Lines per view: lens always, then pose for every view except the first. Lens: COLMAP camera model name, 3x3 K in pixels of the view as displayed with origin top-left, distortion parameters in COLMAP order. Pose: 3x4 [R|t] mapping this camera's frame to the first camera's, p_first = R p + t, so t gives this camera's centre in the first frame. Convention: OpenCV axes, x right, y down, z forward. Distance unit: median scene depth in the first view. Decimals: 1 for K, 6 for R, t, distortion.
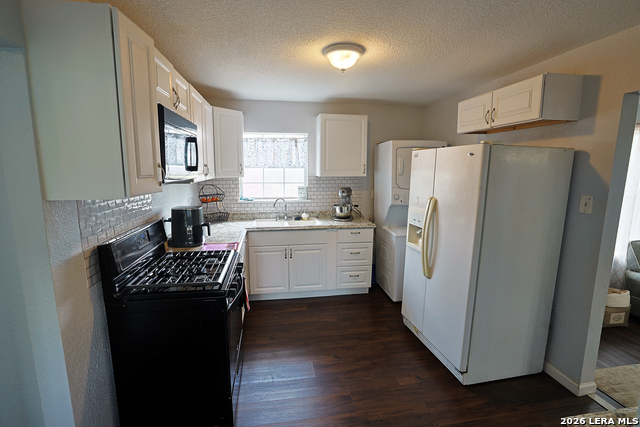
lens RADIAL K [[292.9, 0, 316.0], [0, 292.9, 211.0], [0, 0, 1]] dist [-0.049391, 0.025509]
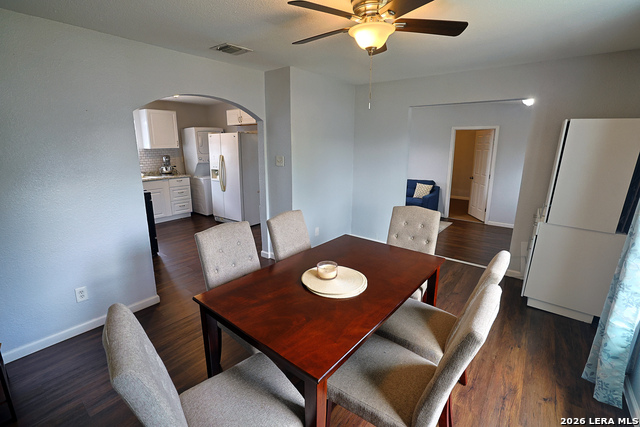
lens RADIAL K [[292.9, 0, 316.0], [0, 292.9, 211.0], [0, 0, 1]] dist [-0.049391, 0.025509]
pose [[0.742829, -0.155002, 0.651291, -0.419939], [0.102996, 0.987706, 0.117593, 0.136159], [-0.661511, -0.020271, 0.749661, -0.847304]]
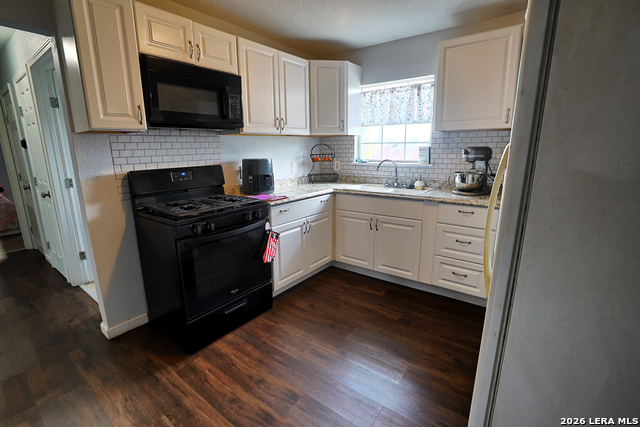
lens RADIAL K [[292.9, 0, 316.0], [0, 292.9, 211.0], [0, 0, 1]] dist [-0.049391, 0.025509]
pose [[0.694217, 0.140833, -0.705854, 0.372438], [-0.091092, 0.989976, 0.107931, 0.031991], [0.713979, -0.010630, 0.700087, 0.291050]]
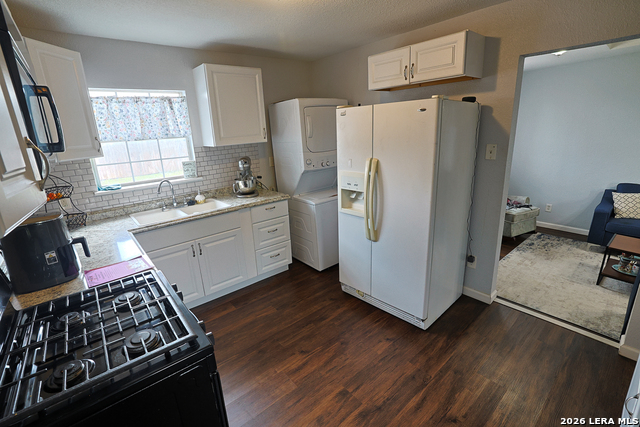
lens RADIAL K [[292.9, 0, 316.0], [0, 292.9, 211.0], [0, 0, 1]] dist [-0.049391, 0.025509]
pose [[0.857766, -0.183563, 0.480148, -0.172455], [0.126782, 0.980758, 0.148458, -0.030114], [-0.498160, -0.066468, 0.864534, 0.179113]]
